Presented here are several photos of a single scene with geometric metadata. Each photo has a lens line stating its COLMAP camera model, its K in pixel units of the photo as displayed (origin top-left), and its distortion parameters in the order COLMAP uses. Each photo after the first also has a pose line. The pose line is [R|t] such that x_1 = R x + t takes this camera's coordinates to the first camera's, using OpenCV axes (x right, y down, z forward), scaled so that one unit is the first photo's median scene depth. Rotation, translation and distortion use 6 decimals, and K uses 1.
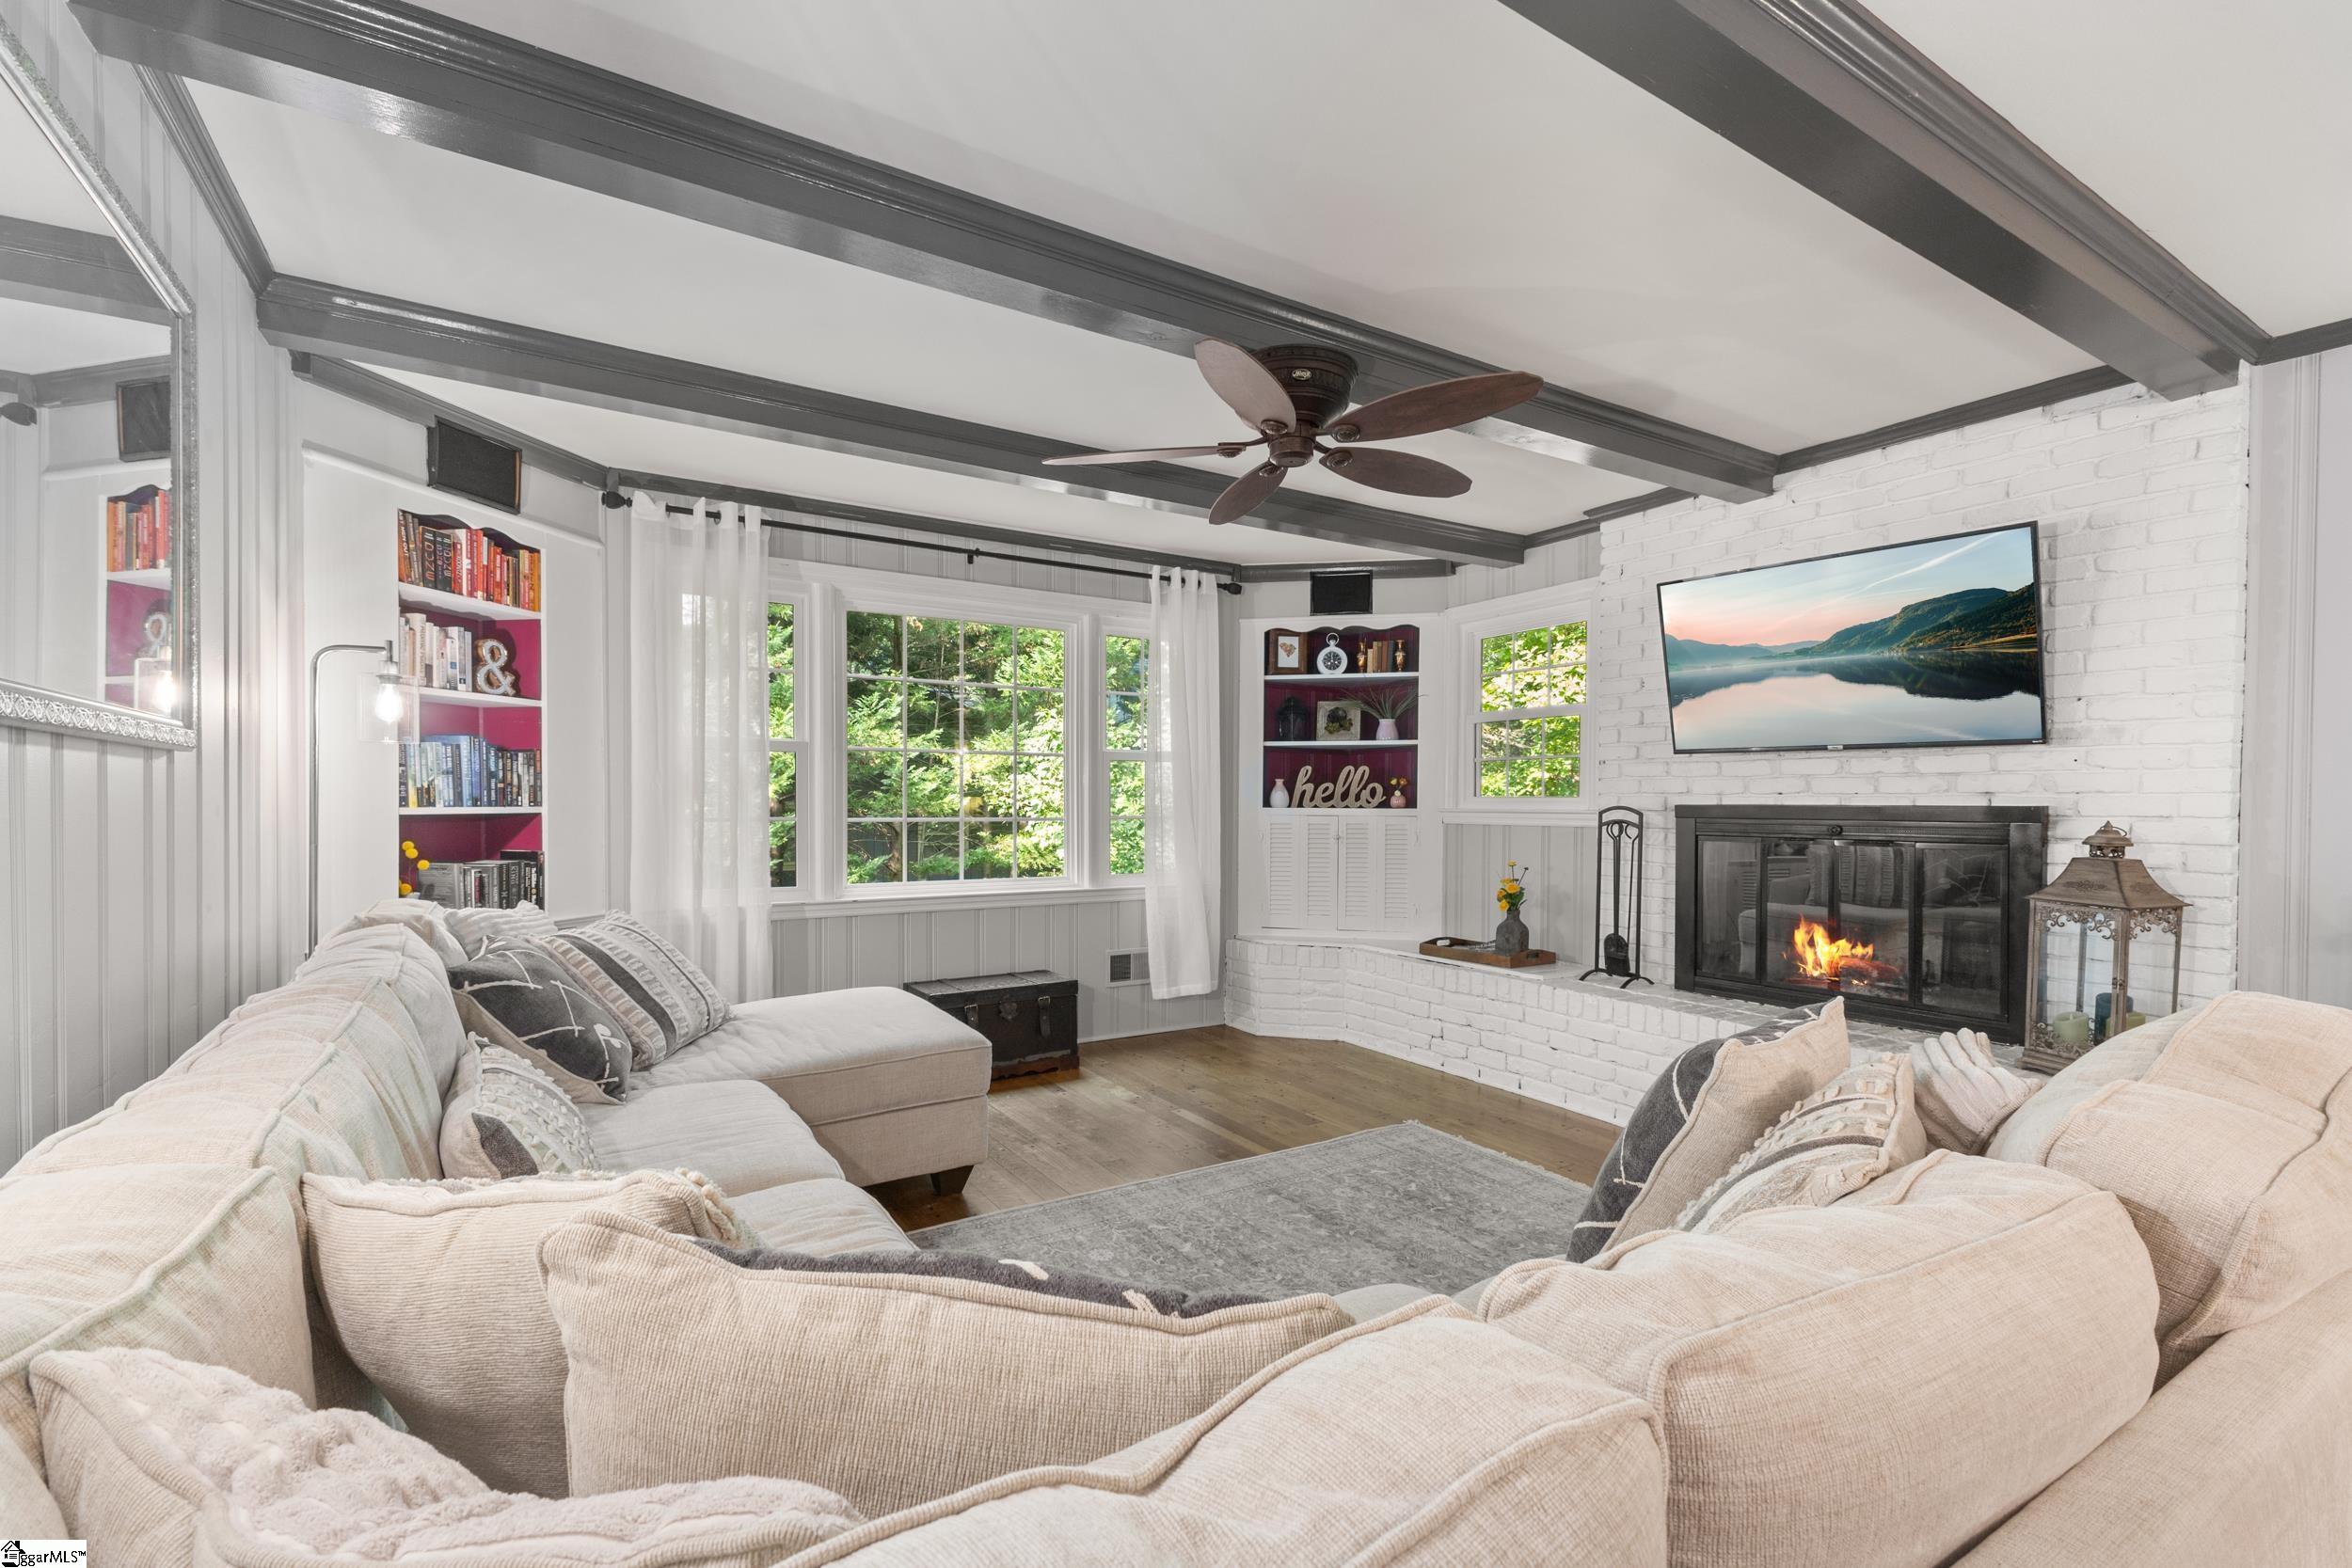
lens RADIAL K [[1033.9, 0, 1200.9], [0, 1033.9, 803.2], [0, 0, 1]] dist [0.010681, -0.001070]
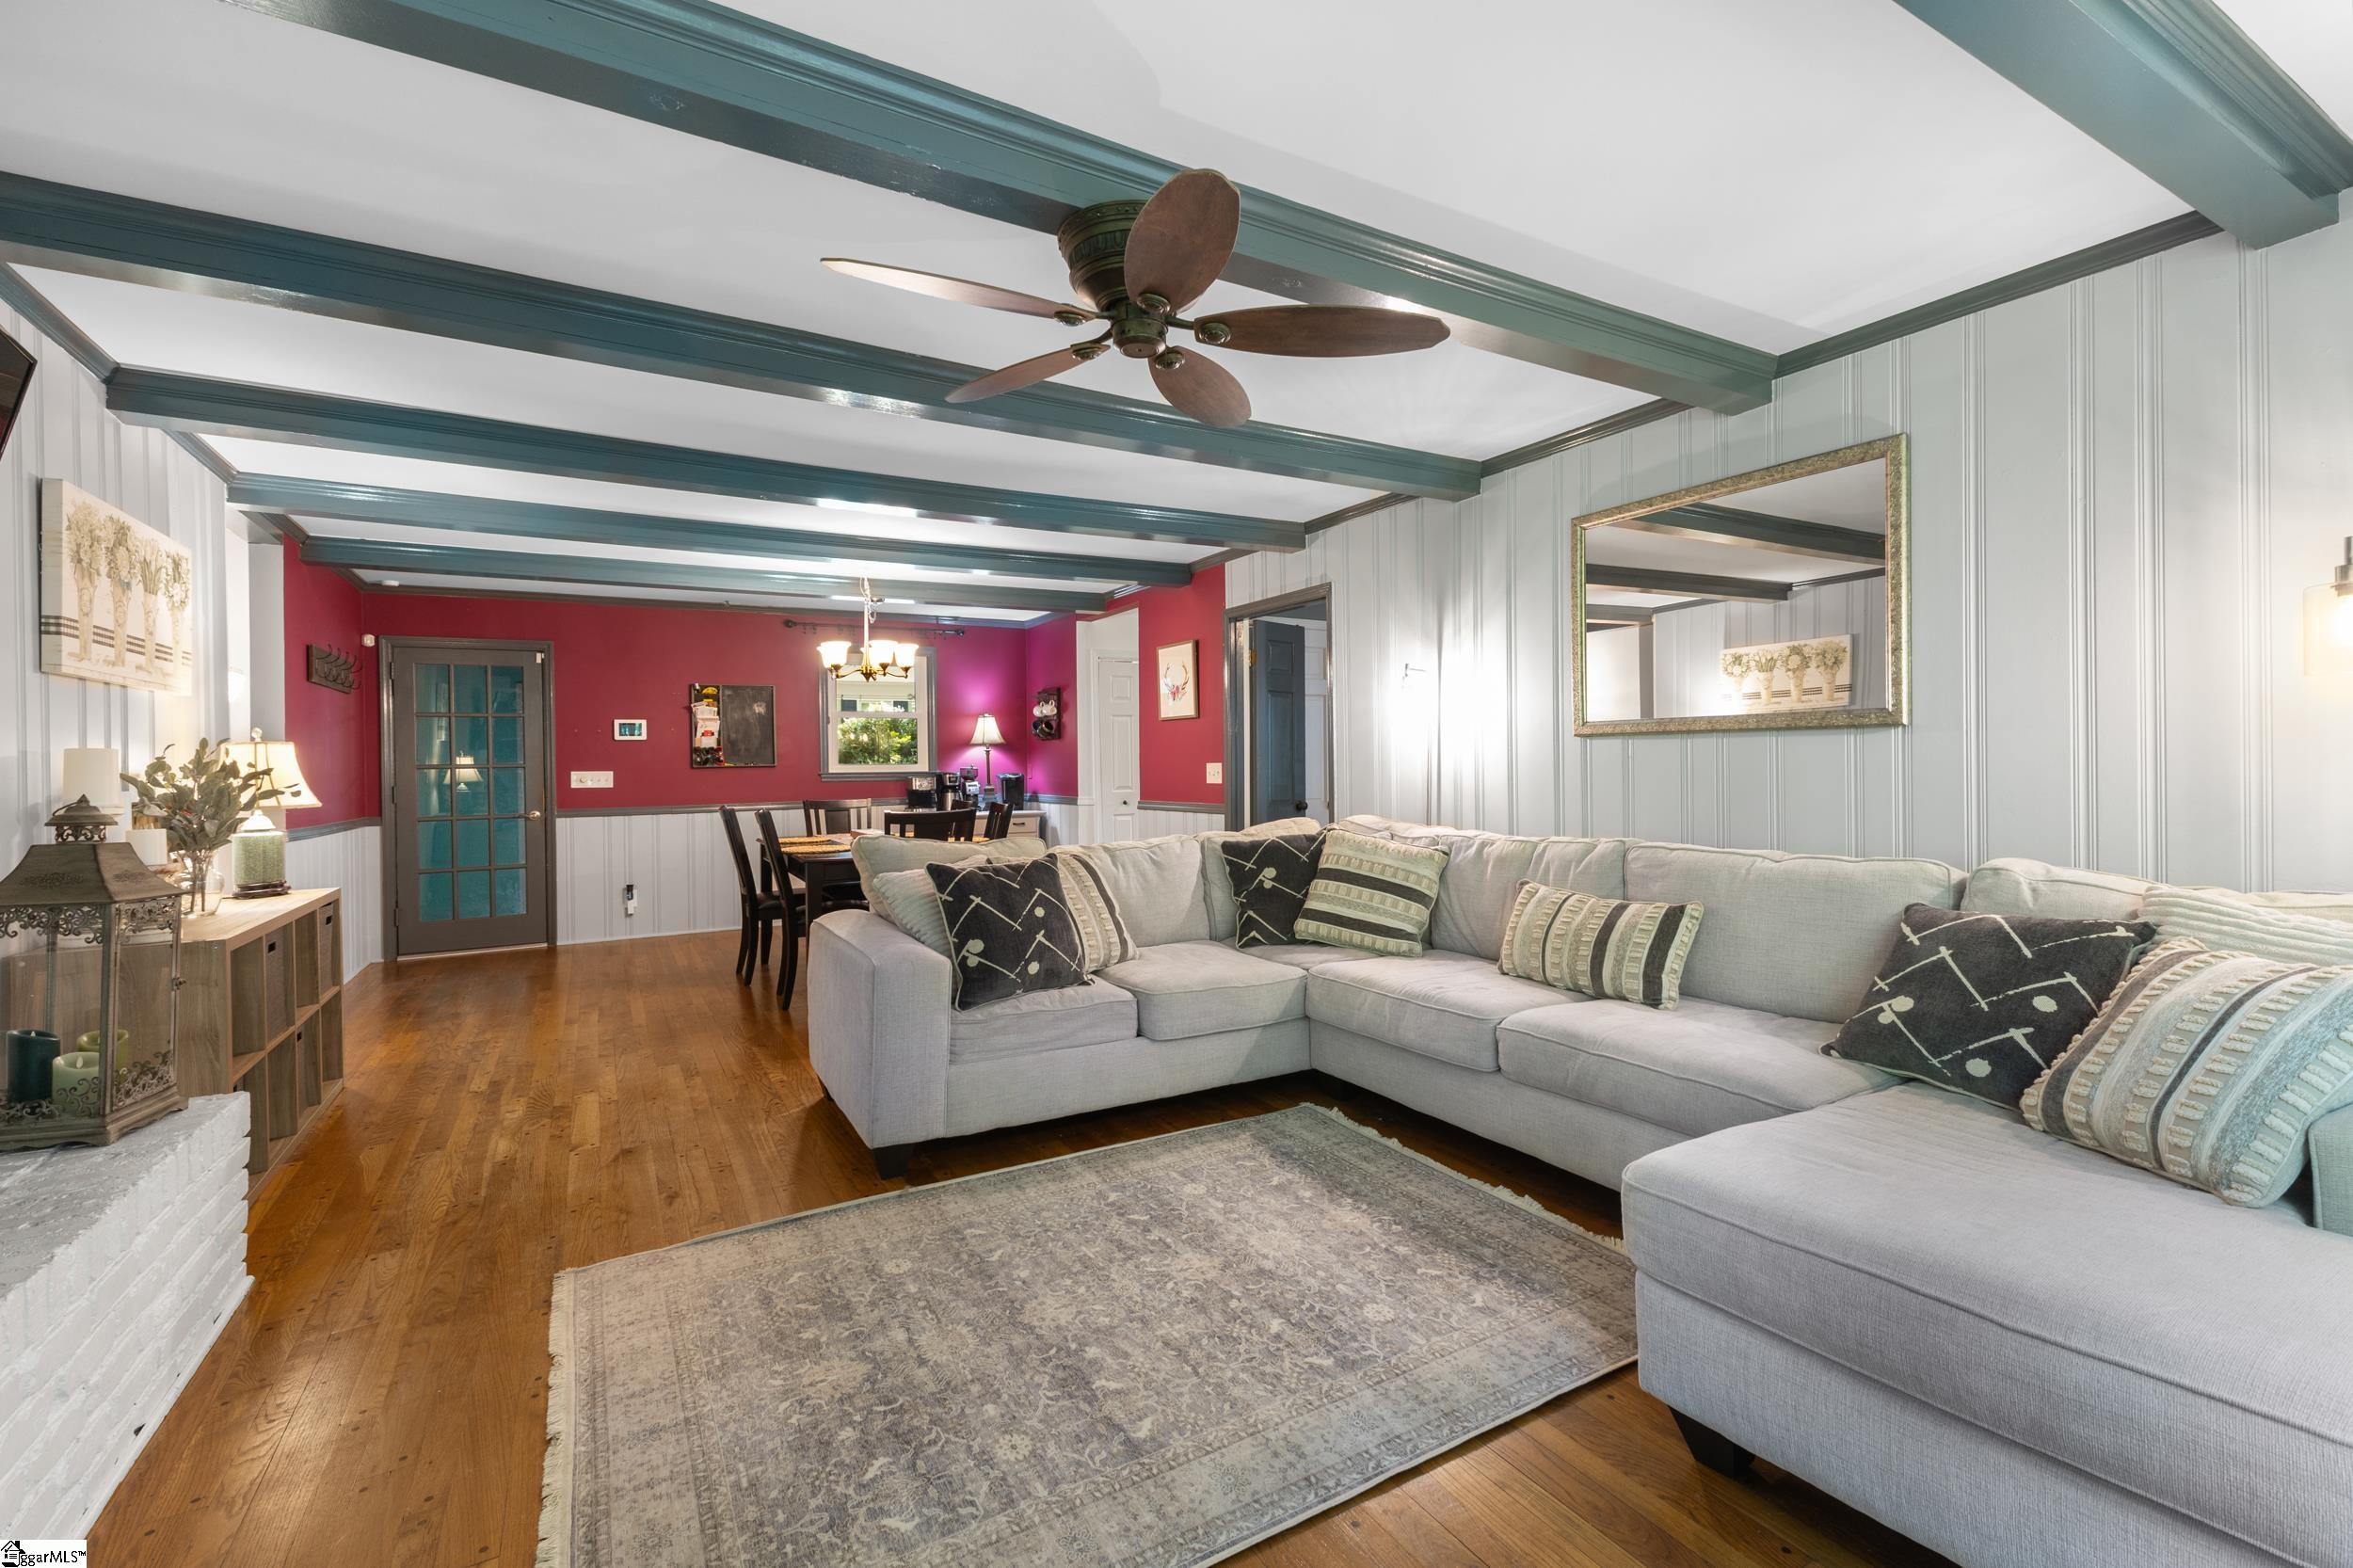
lens RADIAL K [[1034.4, 0, 1209.0], [0, 1034.4, 769.0], [0, 0, 1]] dist [0.010681, -0.001070]
pose [[-0.999662, 0.006921, 0.025043, 0.007807], [0.007101, 0.999949, 0.007121, 0.000109], [-0.024993, 0.007296, -0.999661, 0.971660]]
